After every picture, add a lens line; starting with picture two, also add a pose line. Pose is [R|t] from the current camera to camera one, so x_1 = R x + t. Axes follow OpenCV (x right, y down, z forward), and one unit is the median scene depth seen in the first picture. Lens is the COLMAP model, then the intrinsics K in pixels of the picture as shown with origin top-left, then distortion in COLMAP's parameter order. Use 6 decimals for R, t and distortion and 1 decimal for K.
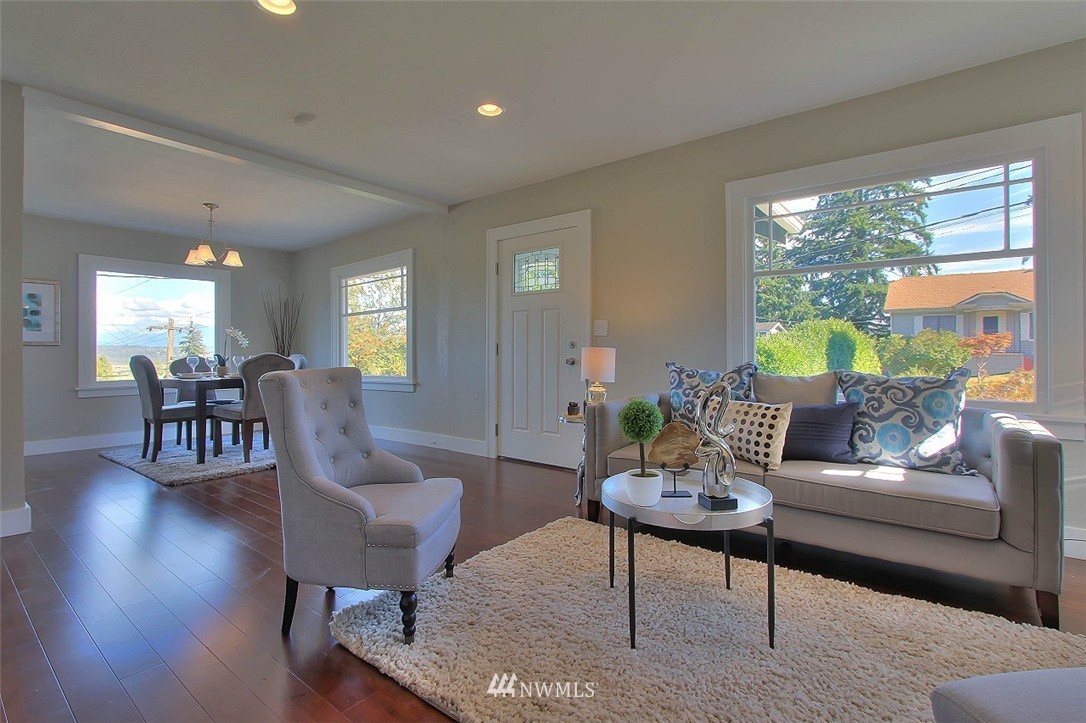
lens RADIAL K [[517.3, 0, 525.6], [0, 517.3, 344.4], [0, 0, 1]] dist [-0.017676, -0.000846]
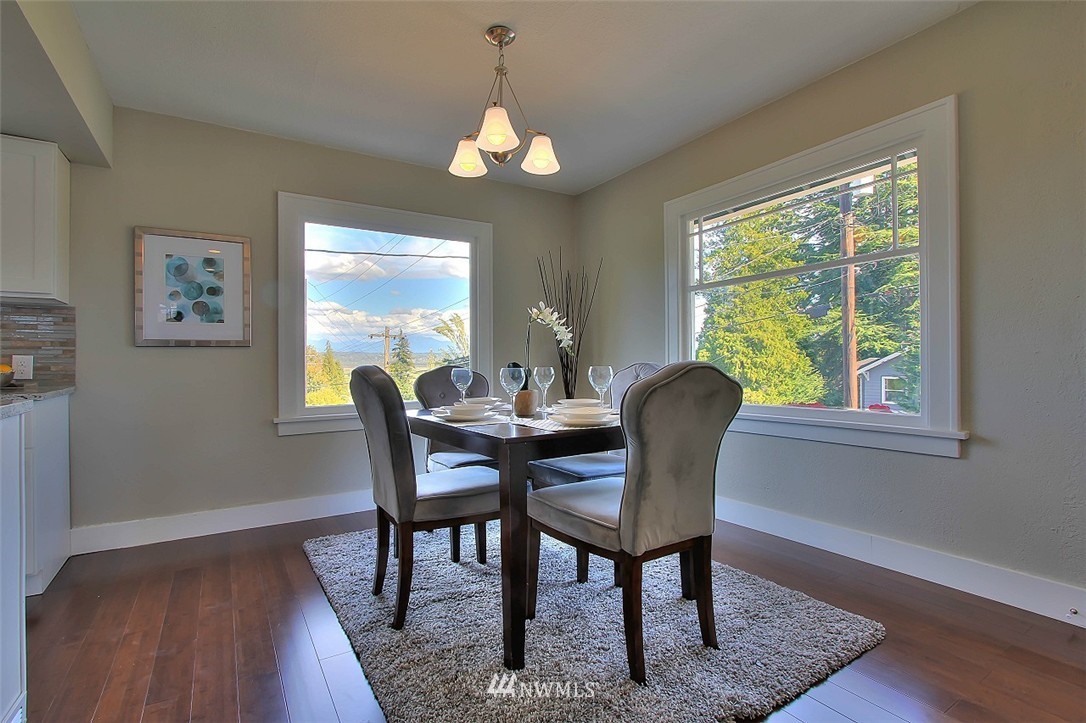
lens RADIAL K [[483.7, 0, 515.3], [0, 483.7, 358.2], [0, 0, 1]] dist [-0.019223, -0.000221]
pose [[0.943234, -0.000247, -0.332129, -0.436640], [0.005754, 0.999862, 0.015597, 0.008224], [0.332079, -0.016623, 0.943105, 0.569462]]
